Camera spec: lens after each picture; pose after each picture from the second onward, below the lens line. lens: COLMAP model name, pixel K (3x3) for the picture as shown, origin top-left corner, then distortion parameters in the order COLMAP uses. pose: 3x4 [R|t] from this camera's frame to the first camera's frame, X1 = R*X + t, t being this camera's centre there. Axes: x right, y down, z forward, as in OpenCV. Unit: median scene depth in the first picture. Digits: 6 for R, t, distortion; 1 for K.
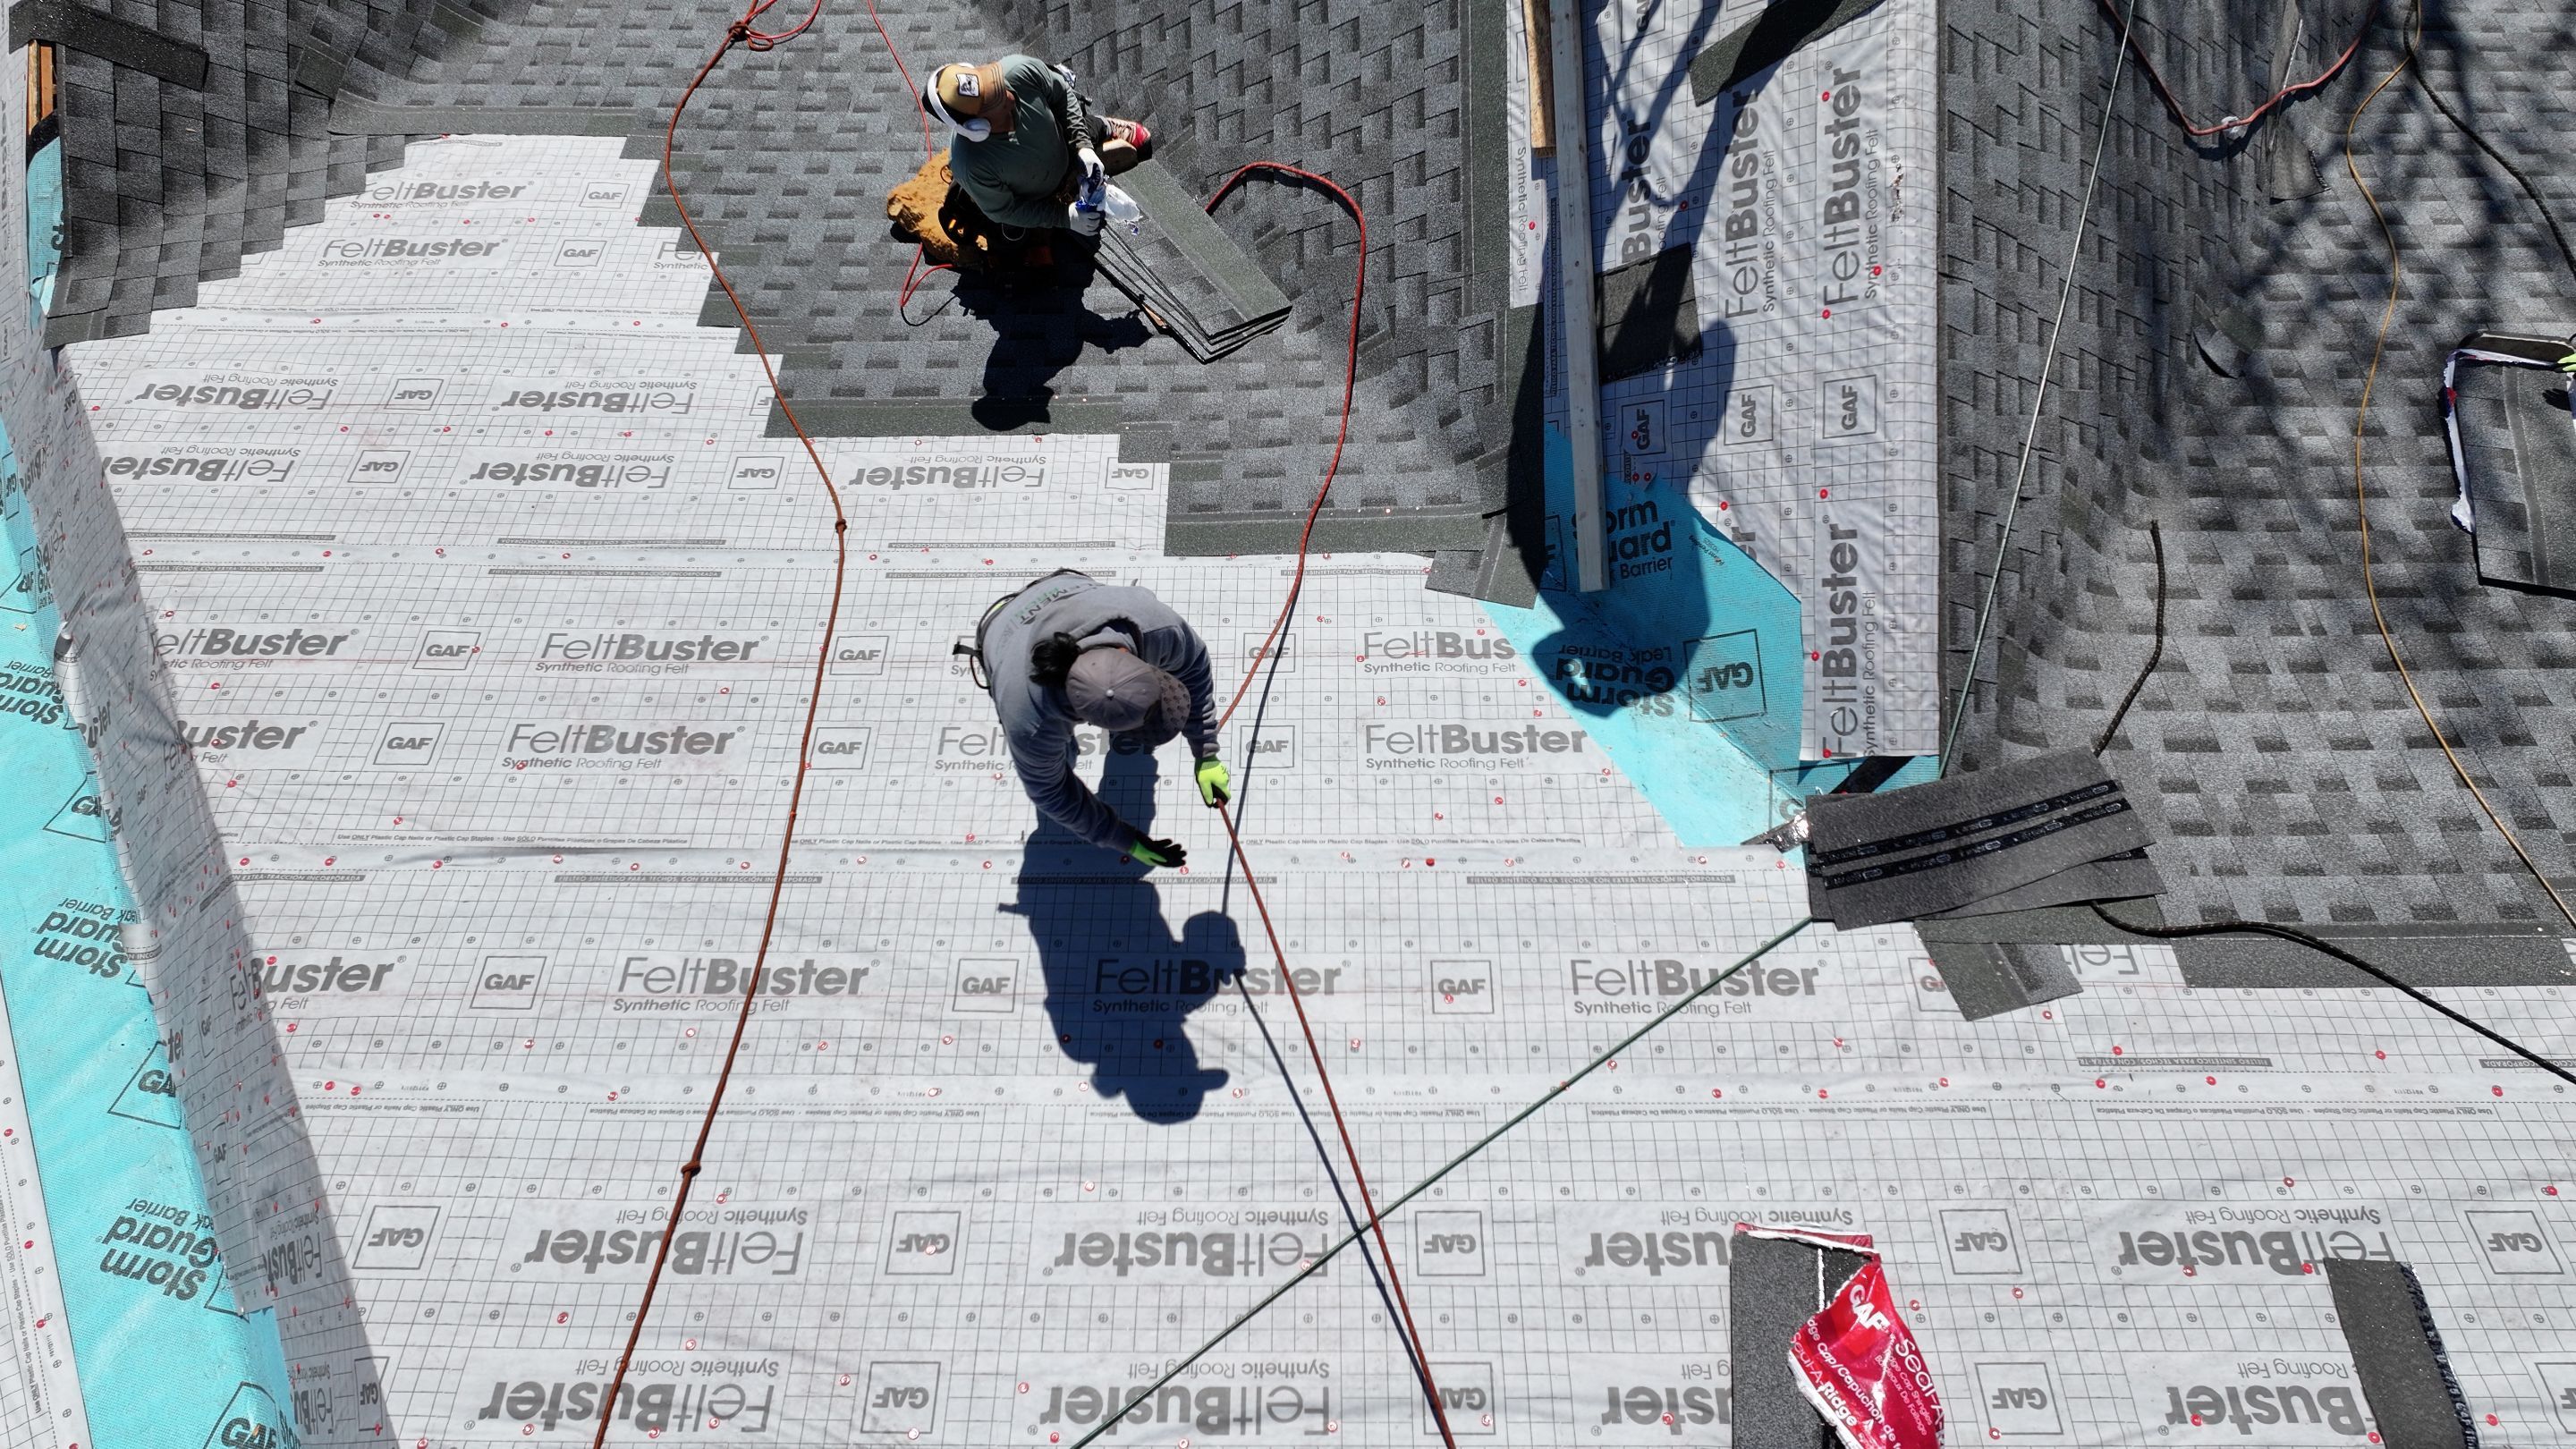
lens RADIAL K [[1811.5, 0, 1300.7], [0, 1811.5, 719.7], [0, 0, 1]] dist [0.008719, 0.003868]
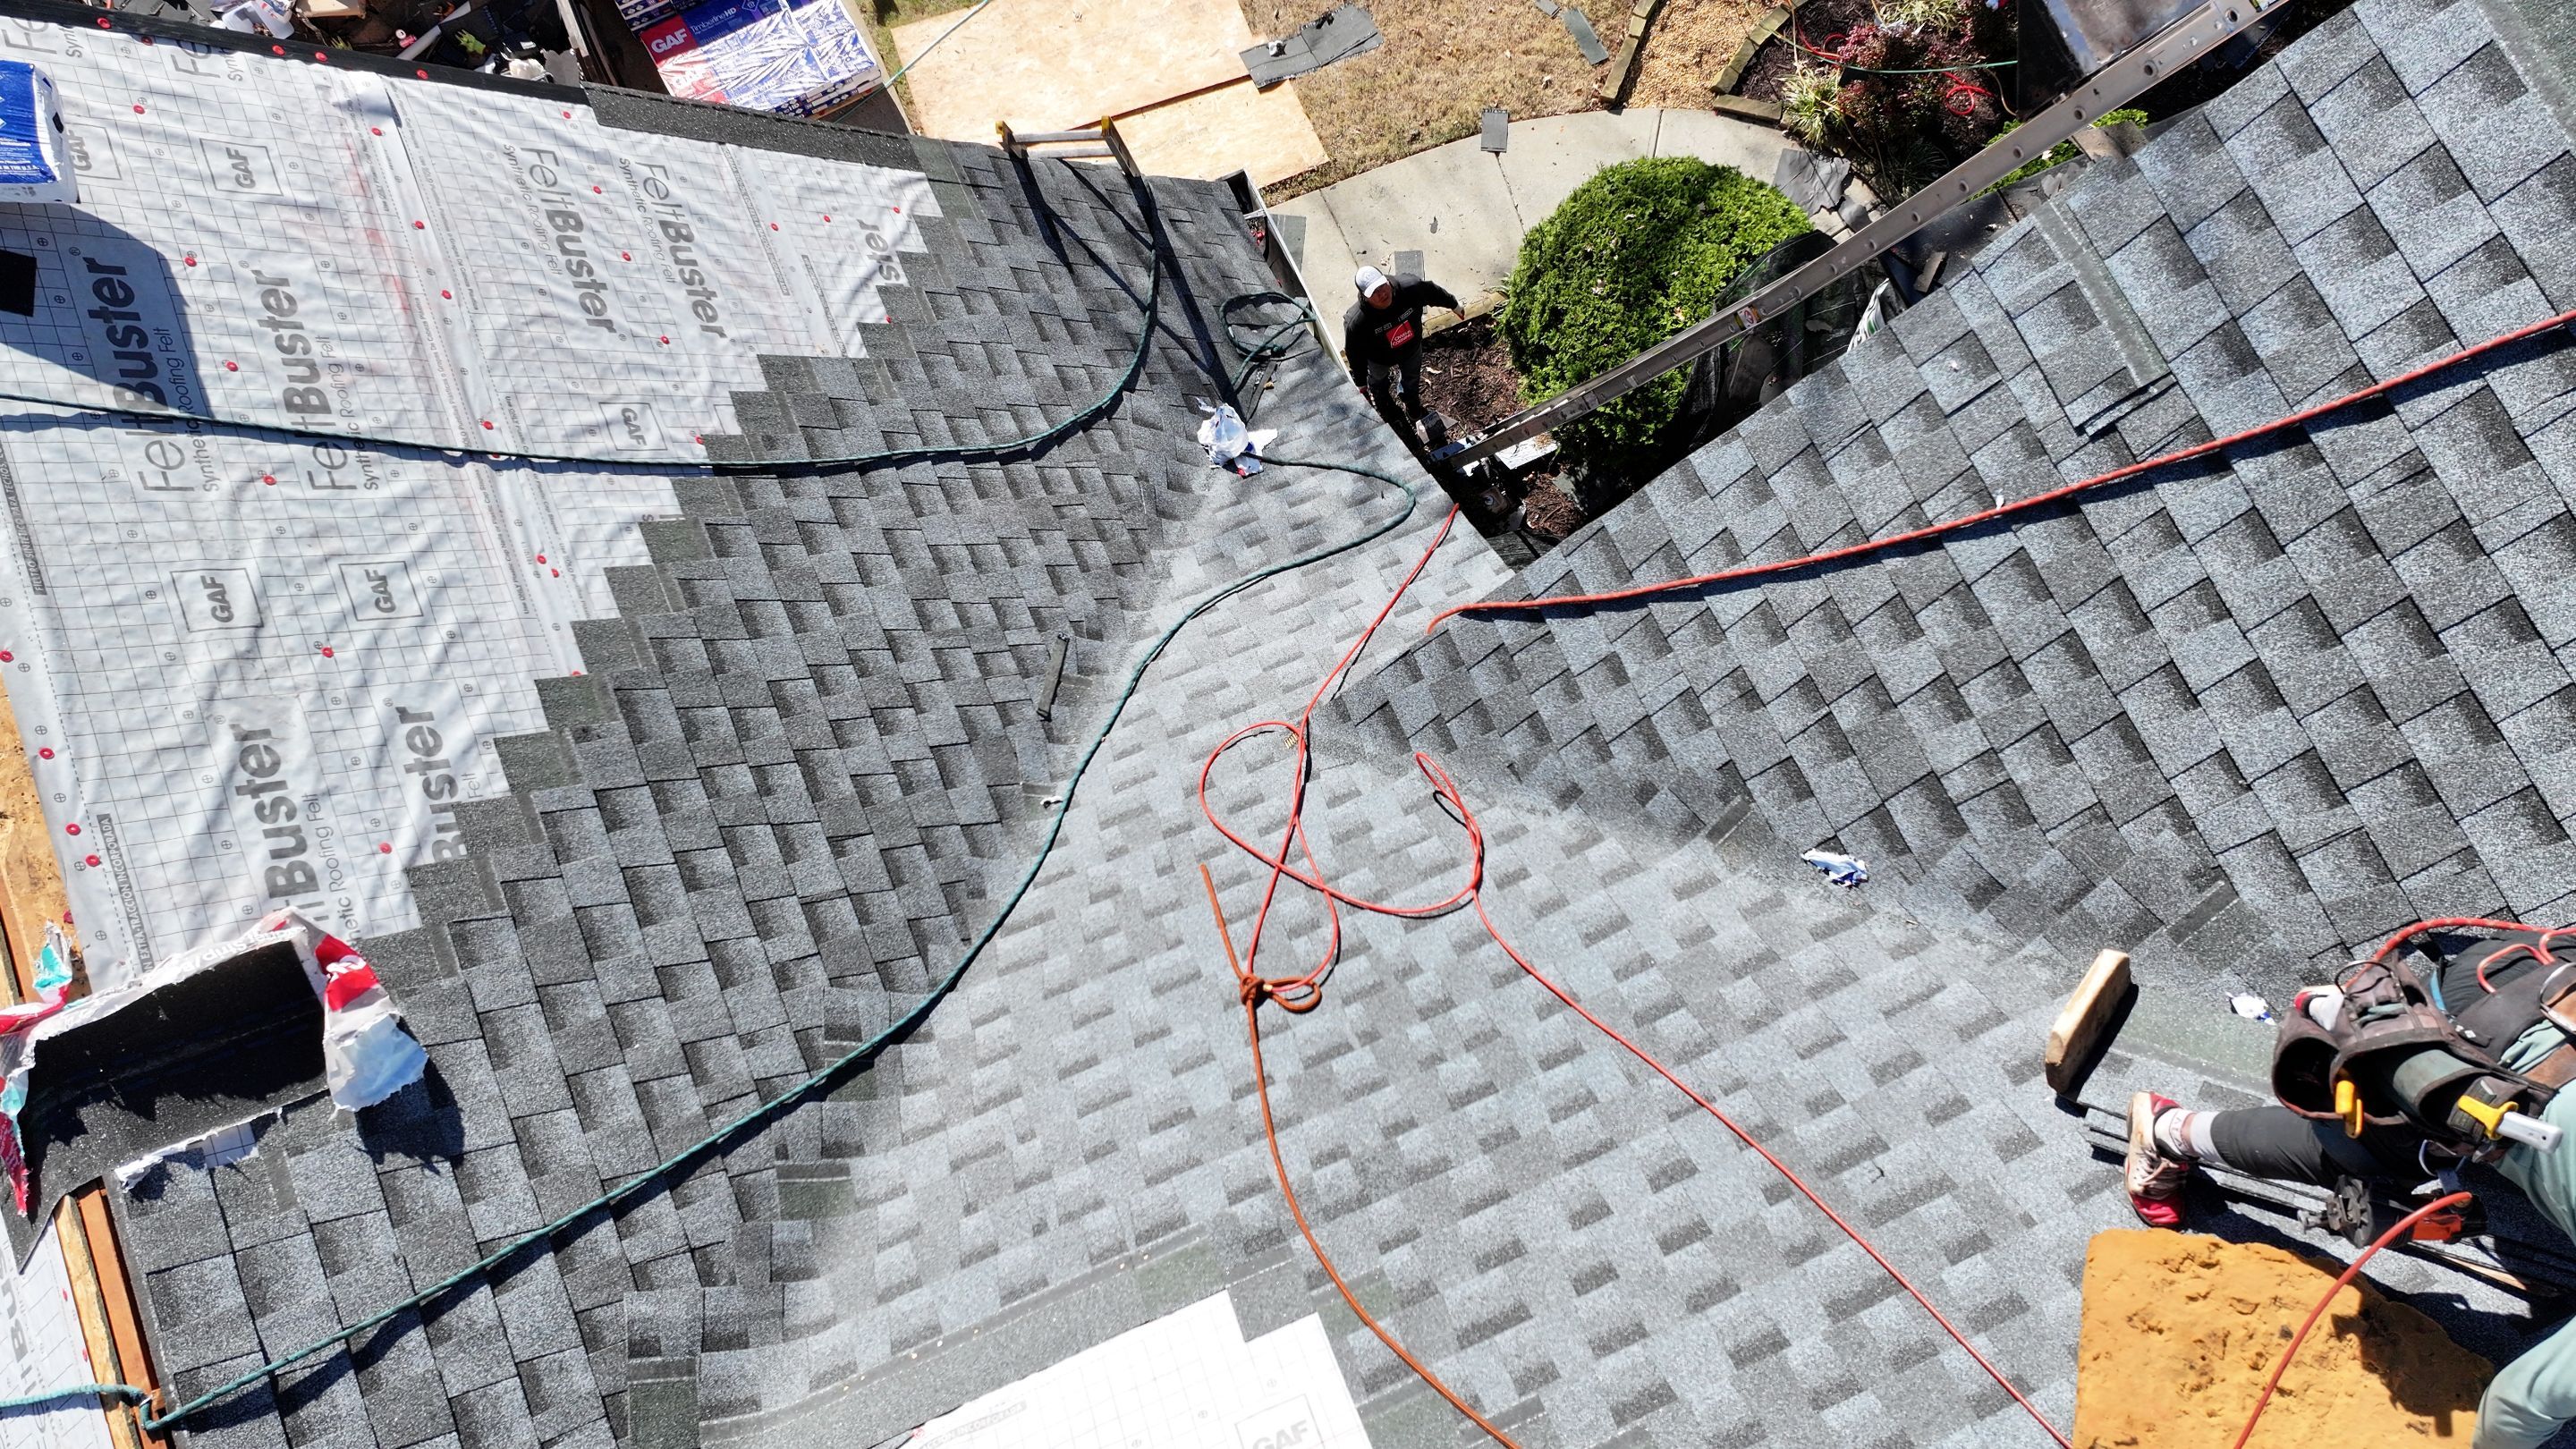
lens RADIAL K [[1811.5, 0, 1292.2], [0, 1811.5, 709.1], [0, 0, 1]] dist [0.008719, 0.003868]
pose [[0.915261, -0.391690, 0.094216, -0.363541], [0.402748, 0.884062, -0.237126, -0.367233], [0.009587, 0.254977, 0.966899, 0.456797]]
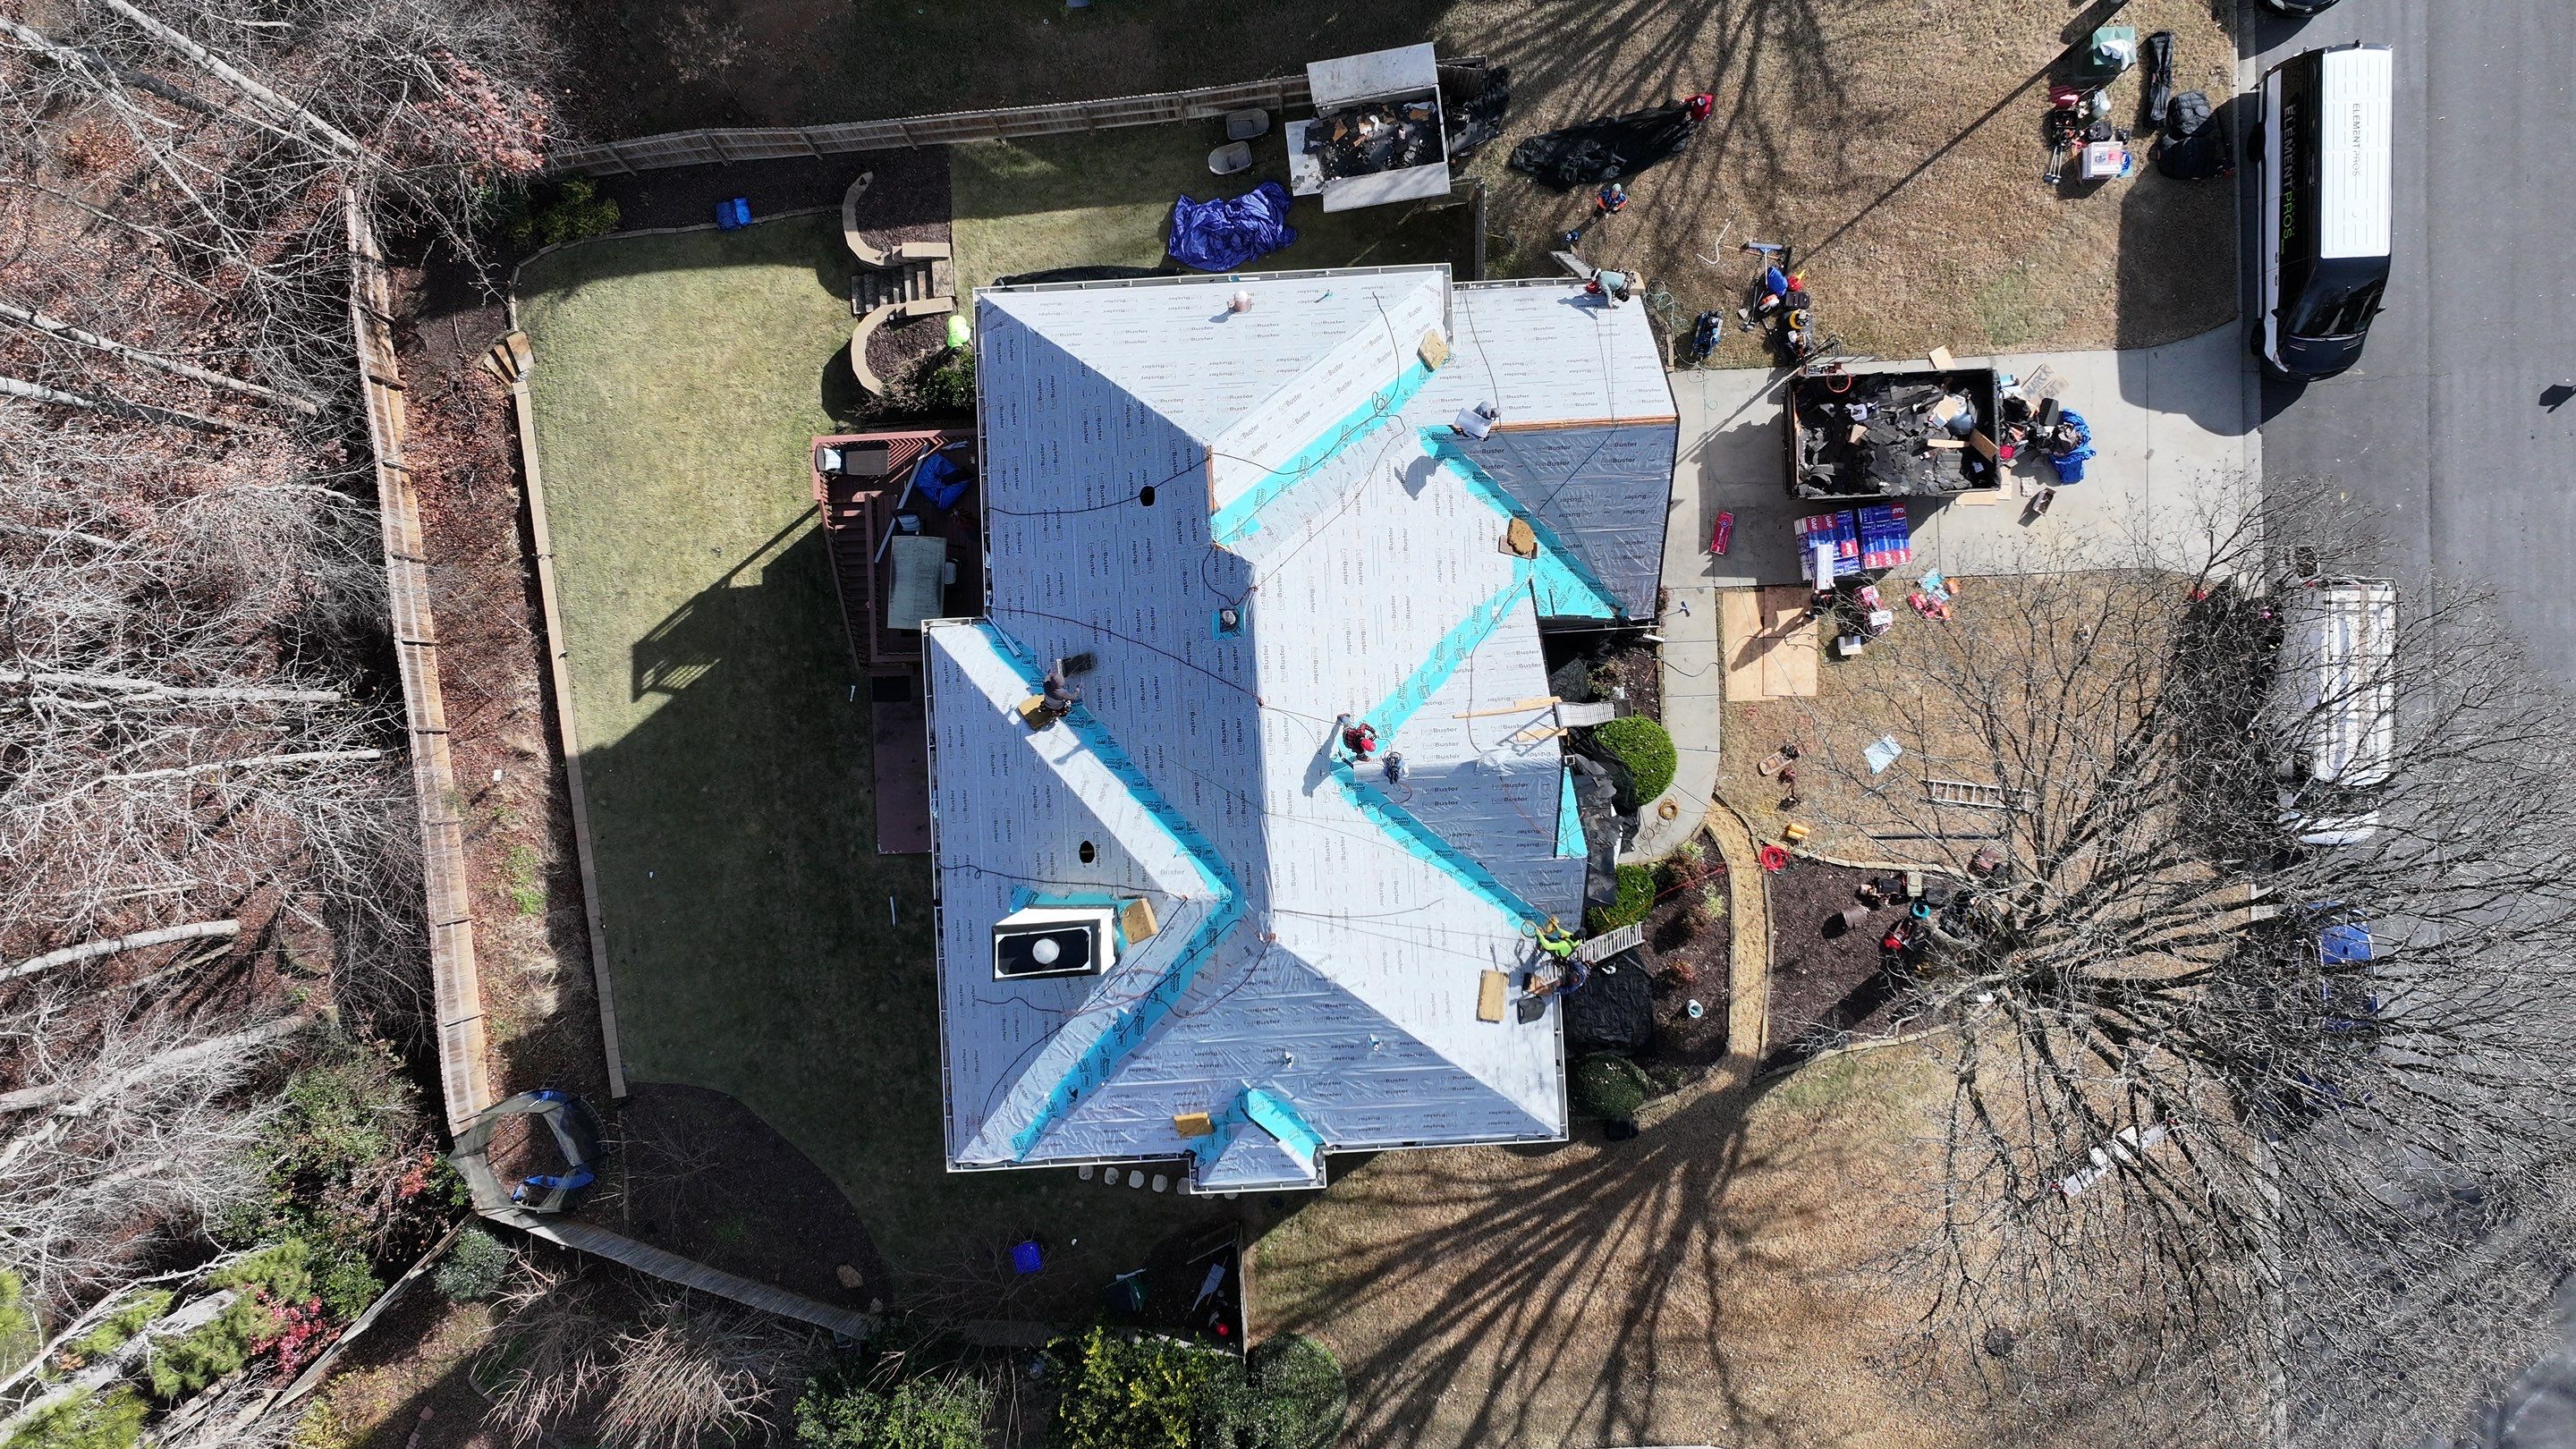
lens RADIAL K [[1808.4, 0, 1311.5], [0, 1808.4, 718.3], [0, 0, 1]] dist [0.005829, 0.005953]
pose [[0.045363, 0.998847, -0.015725, 0.174913], [-0.998835, 0.045091, -0.017205, 0.200400], [-0.016476, 0.016487, 0.999728, -3.999240]]
